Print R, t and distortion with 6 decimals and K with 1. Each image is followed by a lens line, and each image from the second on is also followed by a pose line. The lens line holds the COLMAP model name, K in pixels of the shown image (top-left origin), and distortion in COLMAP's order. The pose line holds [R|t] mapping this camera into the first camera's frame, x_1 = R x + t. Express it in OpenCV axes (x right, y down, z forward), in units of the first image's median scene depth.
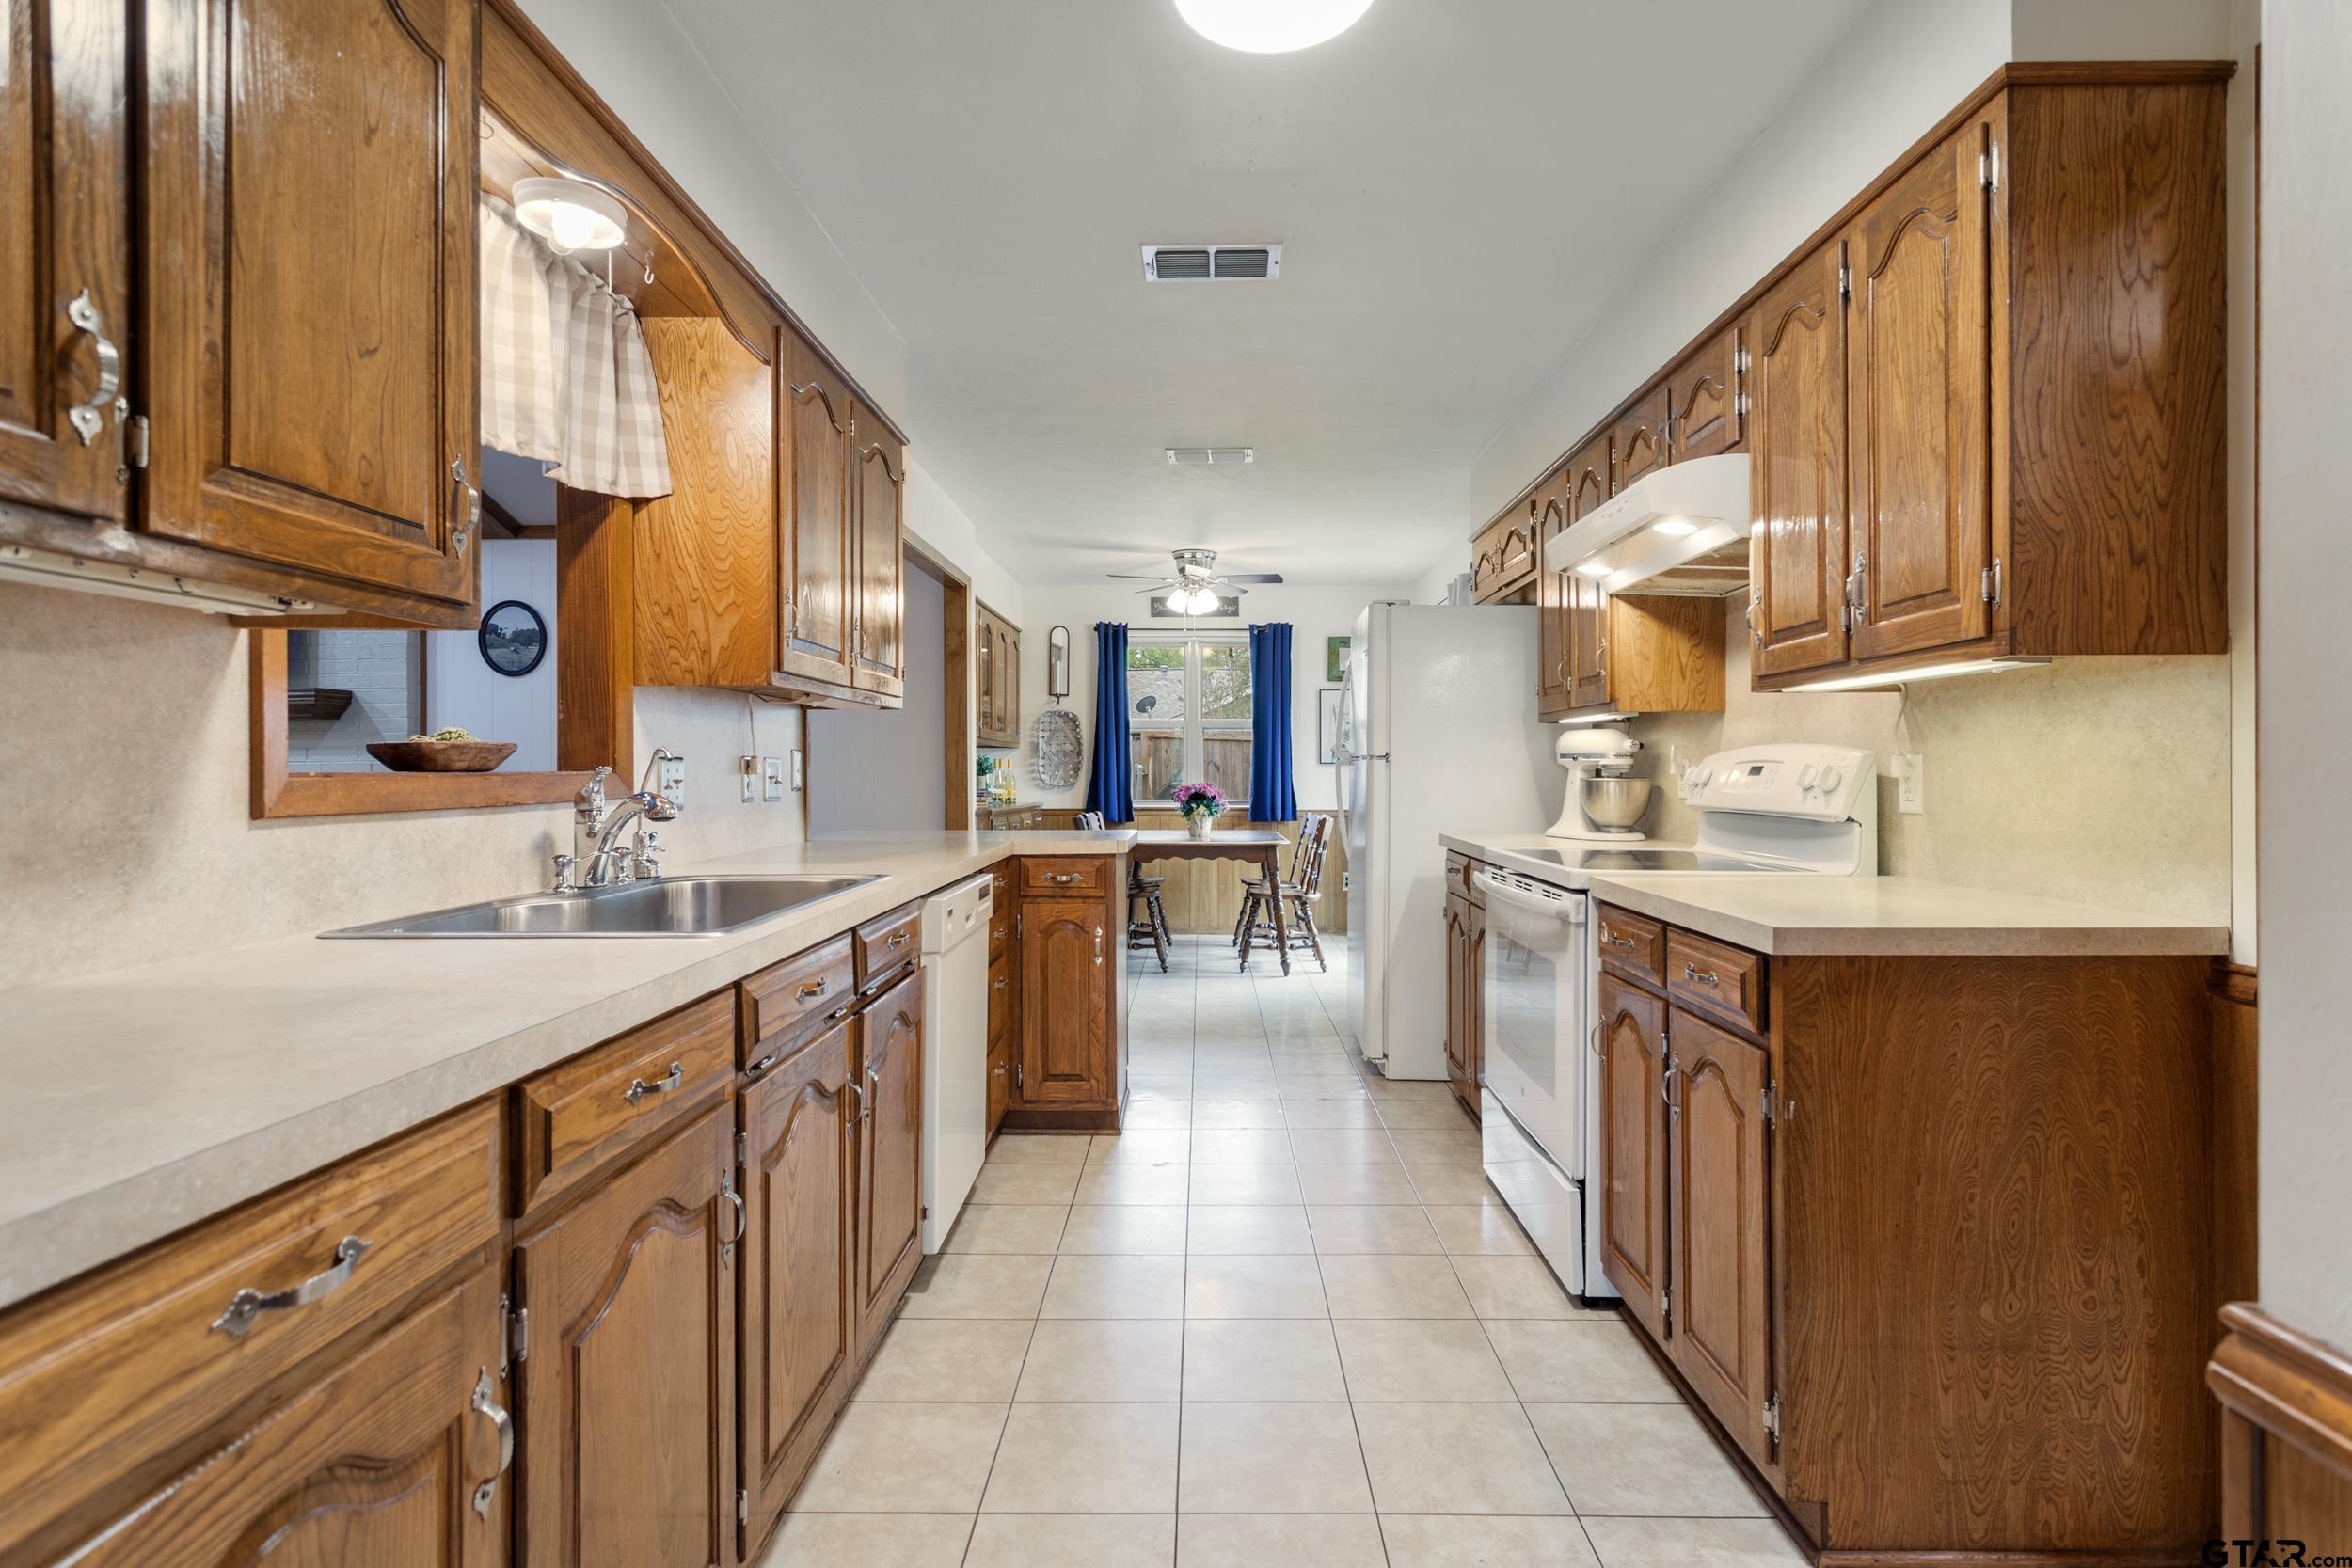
lens RADIAL K [[1131.8, 0, 1187.3], [0, 1131.8, 772.4], [0, 0, 1]] dist [0.000282, 0.002028]
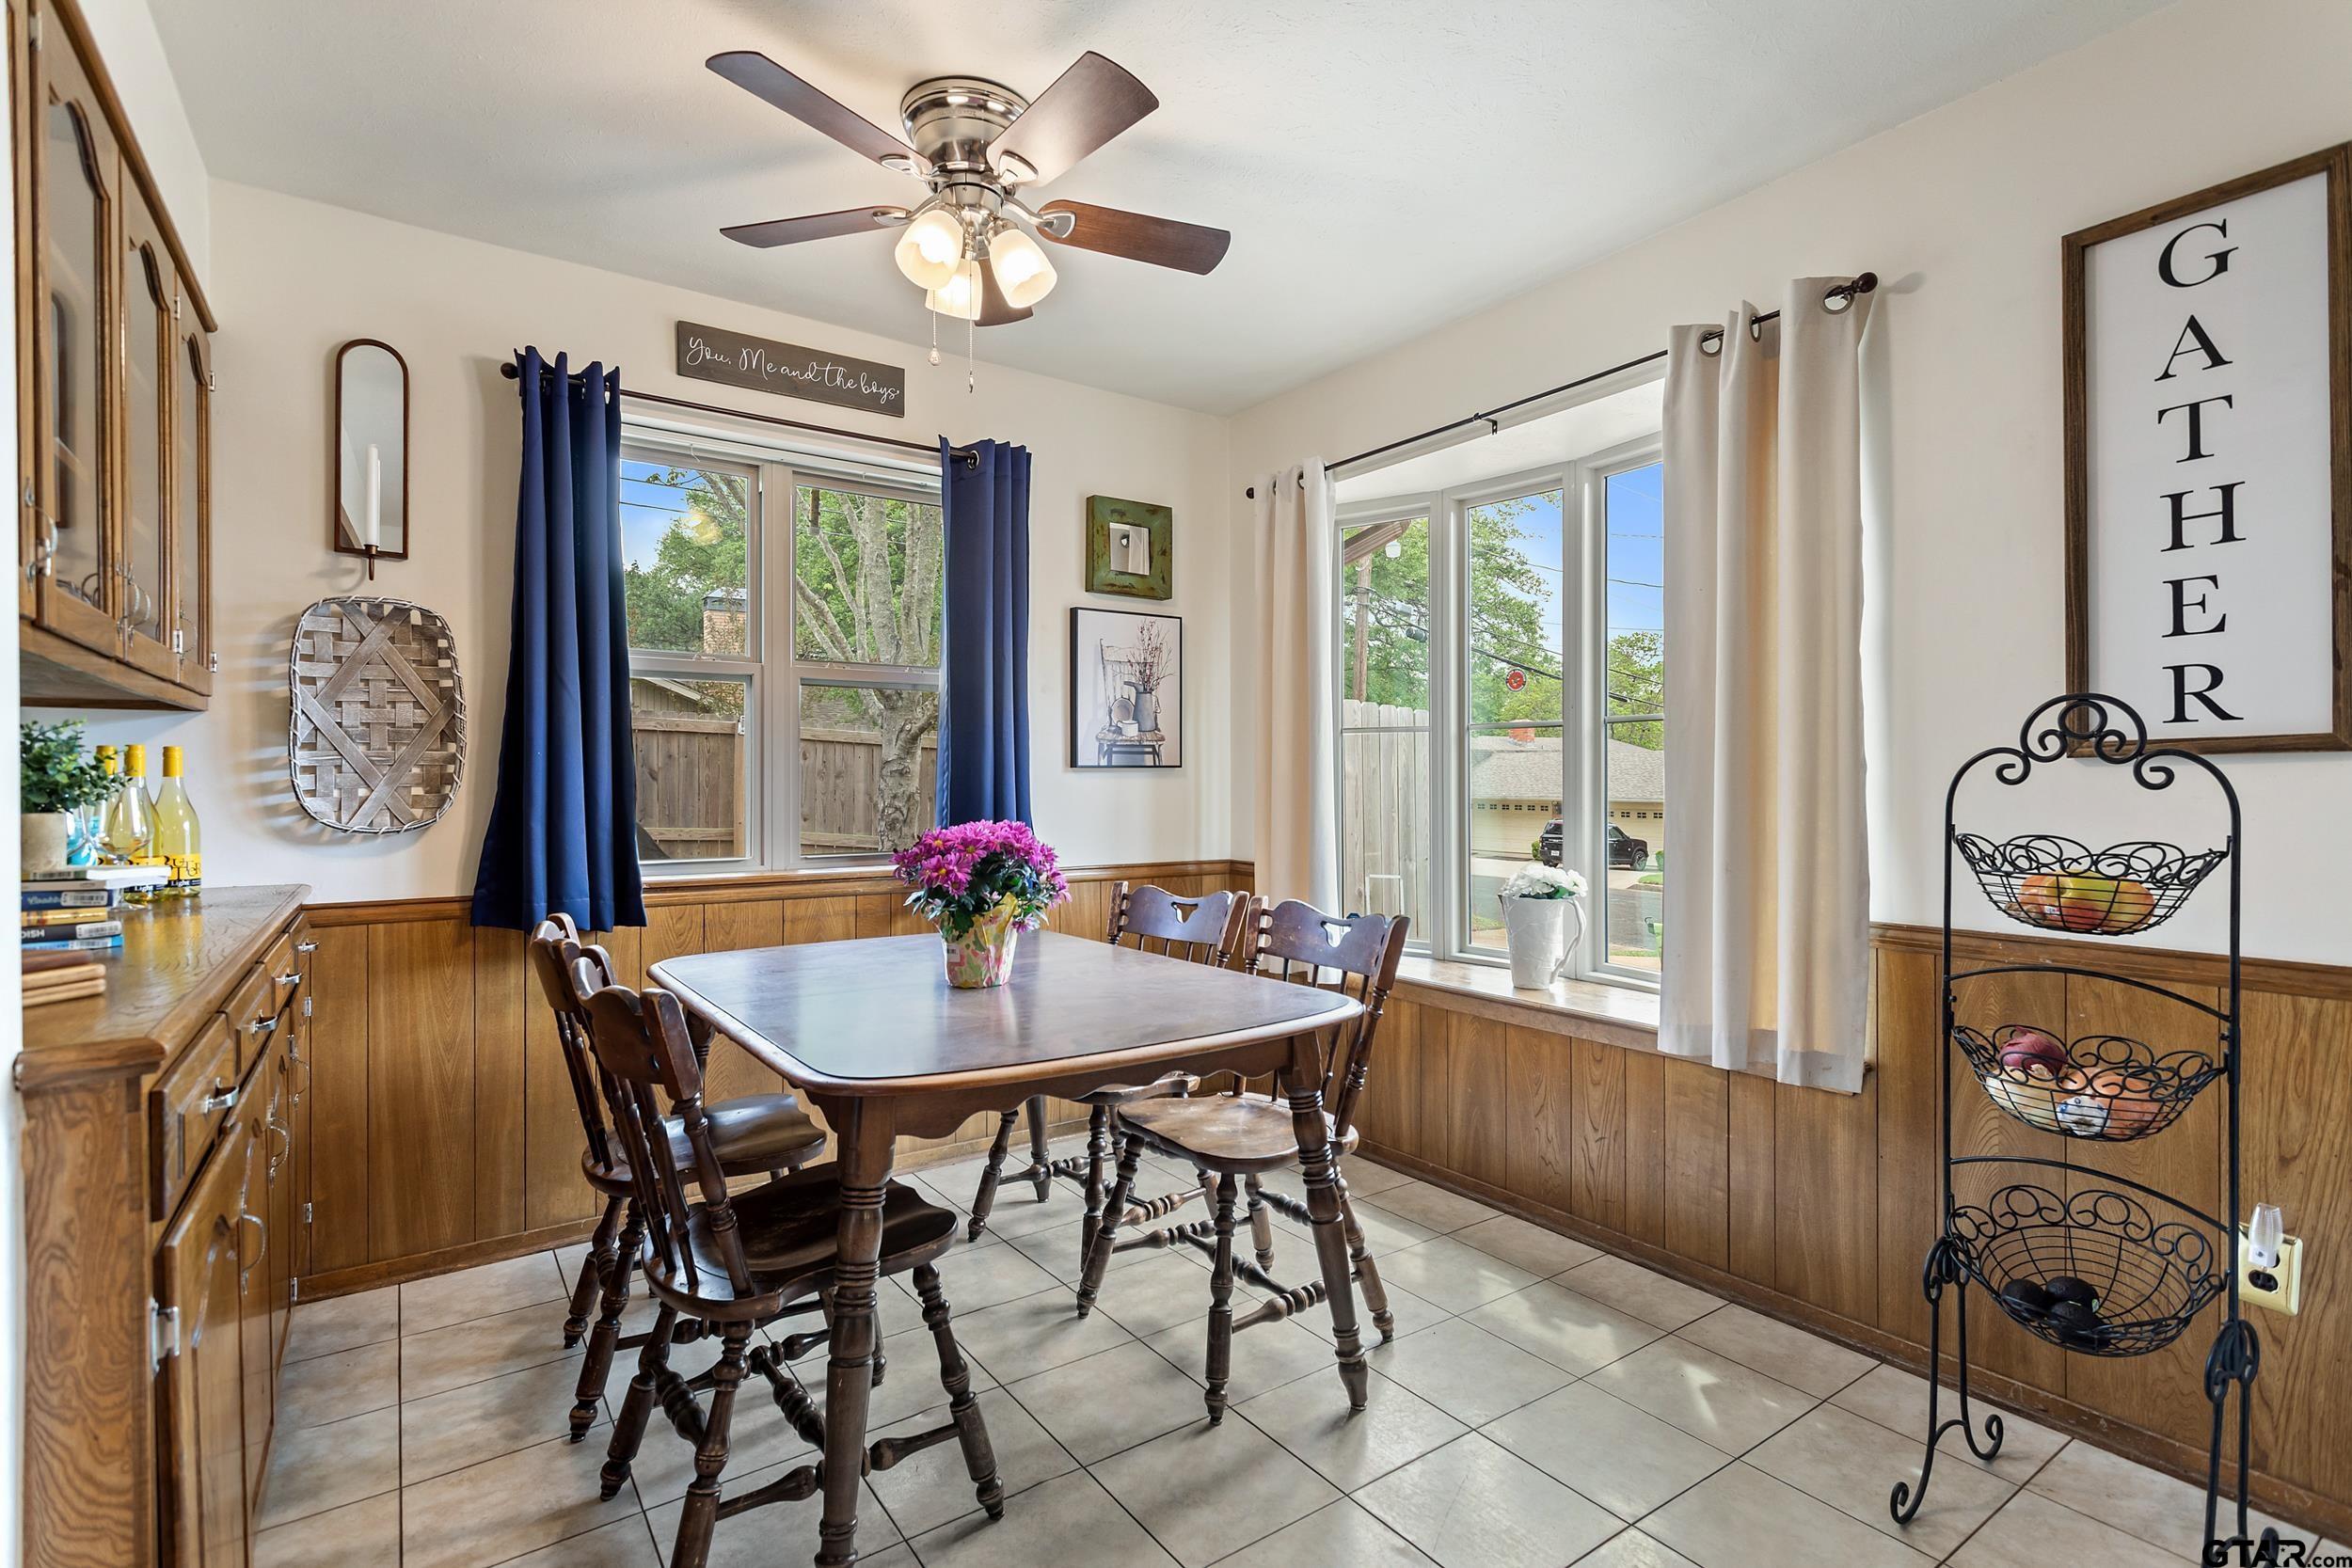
lens RADIAL K [[1131.8, 0, 1194.2], [0, 1131.8, 780.0], [0, 0, 1]] dist [0.000282, 0.002028]
pose [[0.809898, -0.000791, 0.586571, -0.123641], [0.000621, 1.000000, 0.000491, -0.003241], [-0.586571, -0.000033, 0.809898, 0.651647]]
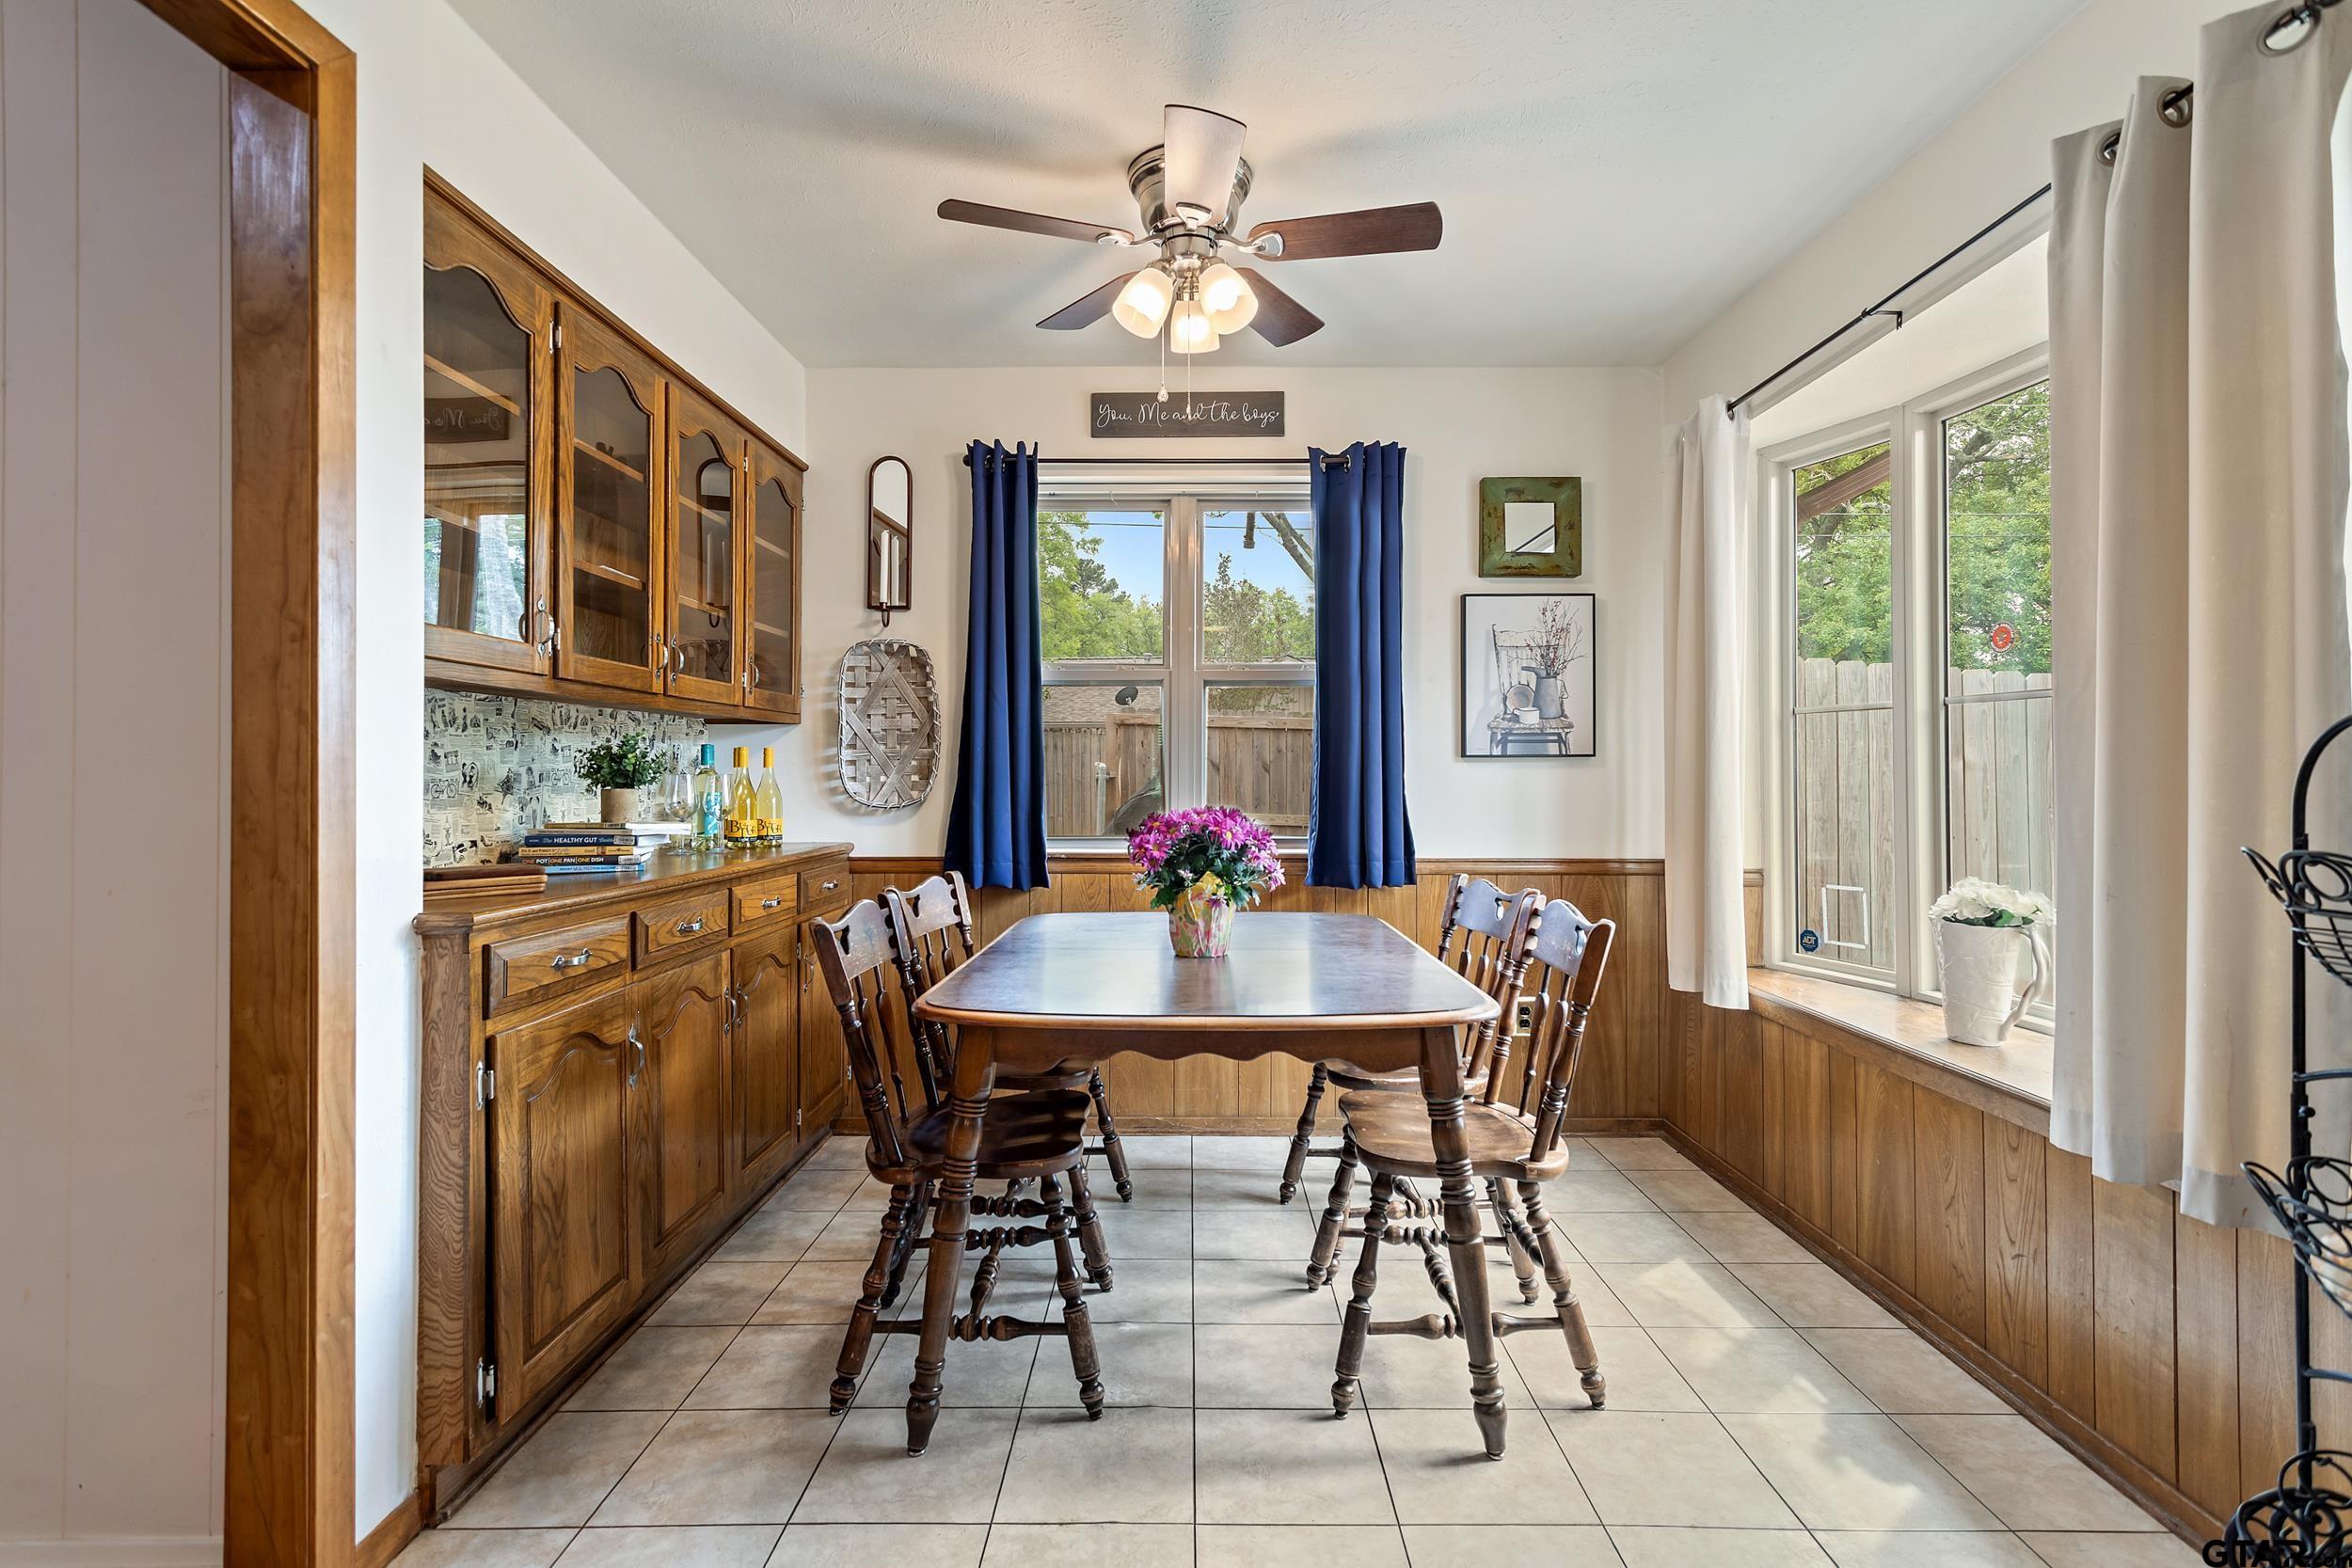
lens RADIAL K [[1131.8, 0, 1169.9], [0, 1131.8, 756.0], [0, 0, 1]] dist [0.000282, 0.002028]
pose [[0.999996, -0.000255, -0.002678, 0.001262], [0.000213, 0.999879, -0.015524, -0.001598], [0.002682, 0.015523, 0.999876, 0.596817]]
